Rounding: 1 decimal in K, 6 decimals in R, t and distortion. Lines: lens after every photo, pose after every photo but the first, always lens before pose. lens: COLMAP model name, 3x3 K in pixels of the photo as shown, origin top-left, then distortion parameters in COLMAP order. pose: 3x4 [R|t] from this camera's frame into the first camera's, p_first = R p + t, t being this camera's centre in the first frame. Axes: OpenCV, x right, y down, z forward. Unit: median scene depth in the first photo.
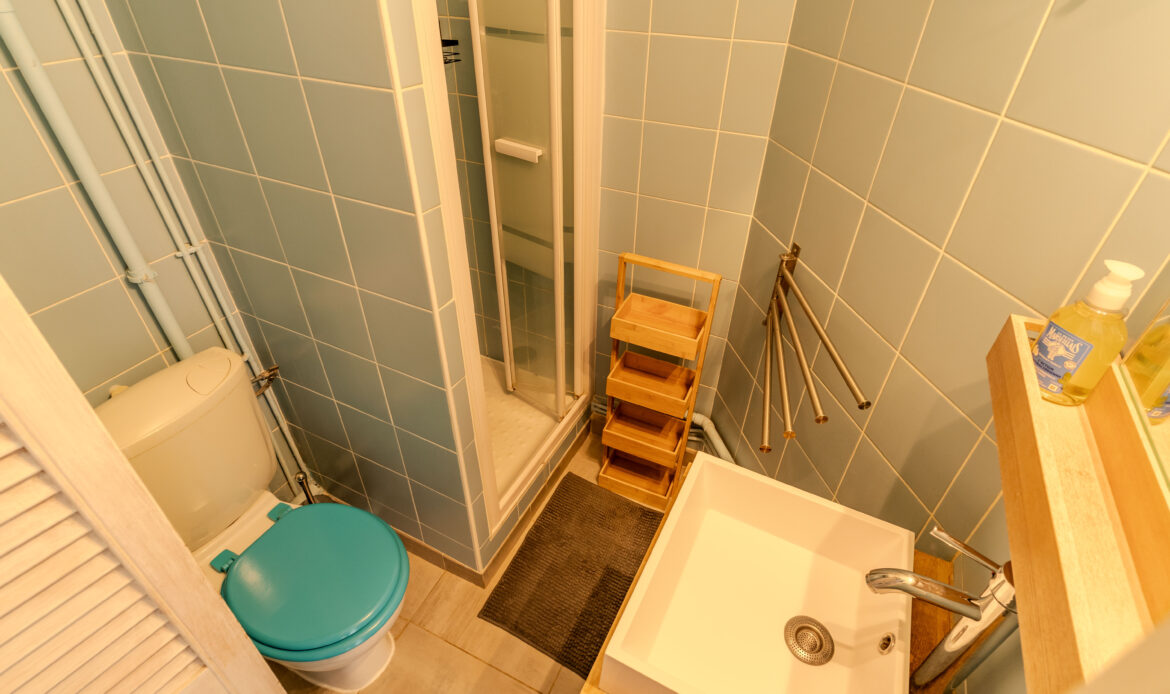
lens RADIAL K [[562.7, 0, 575.3], [0, 562.7, 349.0], [0, 0, 1]] dist [0.015693, -0.000070]
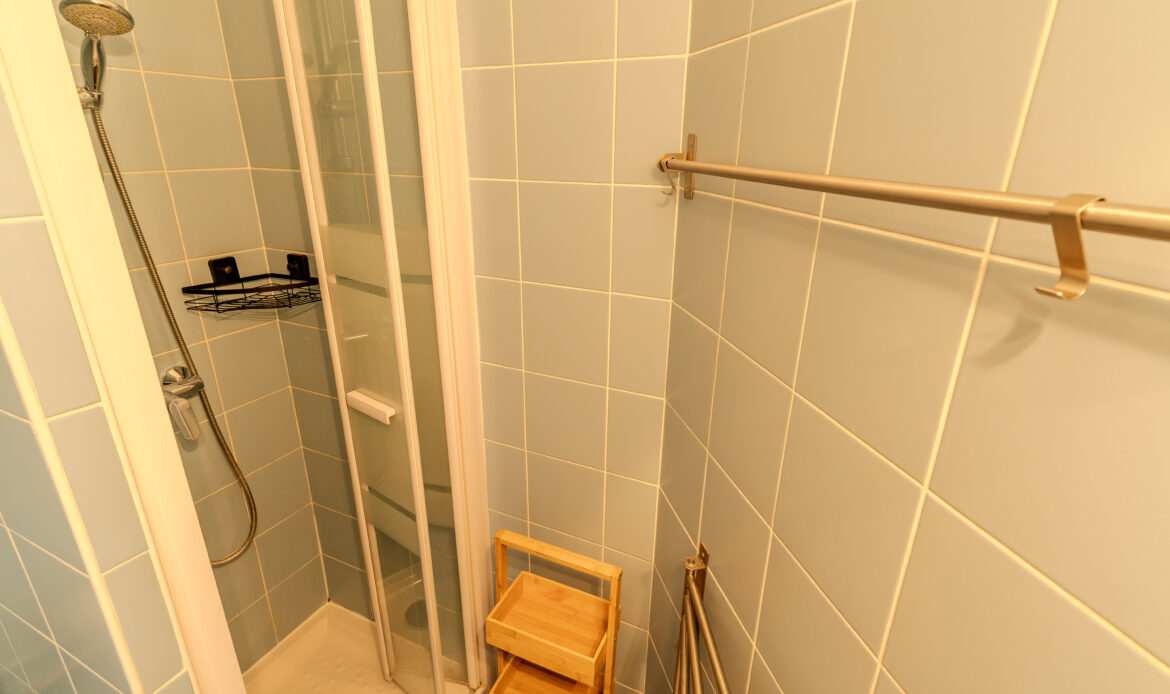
lens RADIAL K [[552.9, 0, 578.9], [0, 552.9, 347.7], [0, 0, 1]] dist [-0.026785, -0.000052]
pose [[0.999676, -0.008708, 0.023931, 0.183420], [0.015145, 0.958771, -0.283777, -0.202904], [-0.020474, 0.284047, 0.958592, 0.201547]]
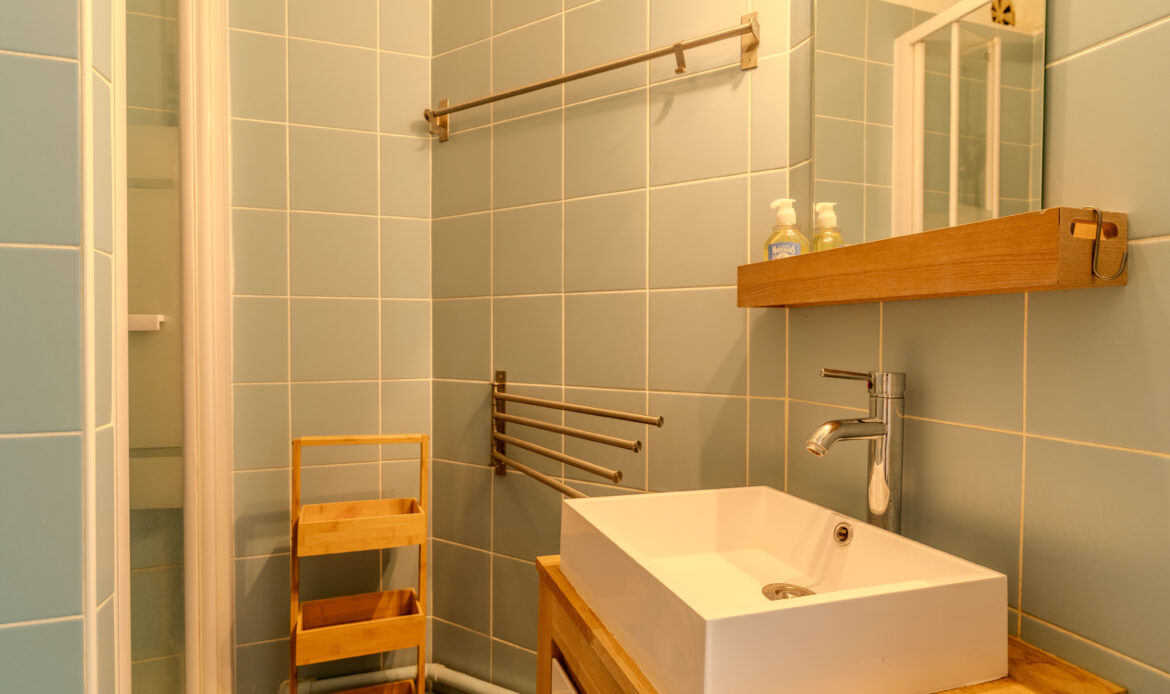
lens RADIAL K [[623.9, 0, 580.3], [0, 623.9, 347.3], [0, 0, 1]] dist [0.002301, 0.000651]
pose [[0.687146, -0.016663, 0.726328, -0.277657], [0.435444, 0.809717, -0.393379, 0.244802], [-0.581565, 0.586584, 0.563650, 0.225275]]
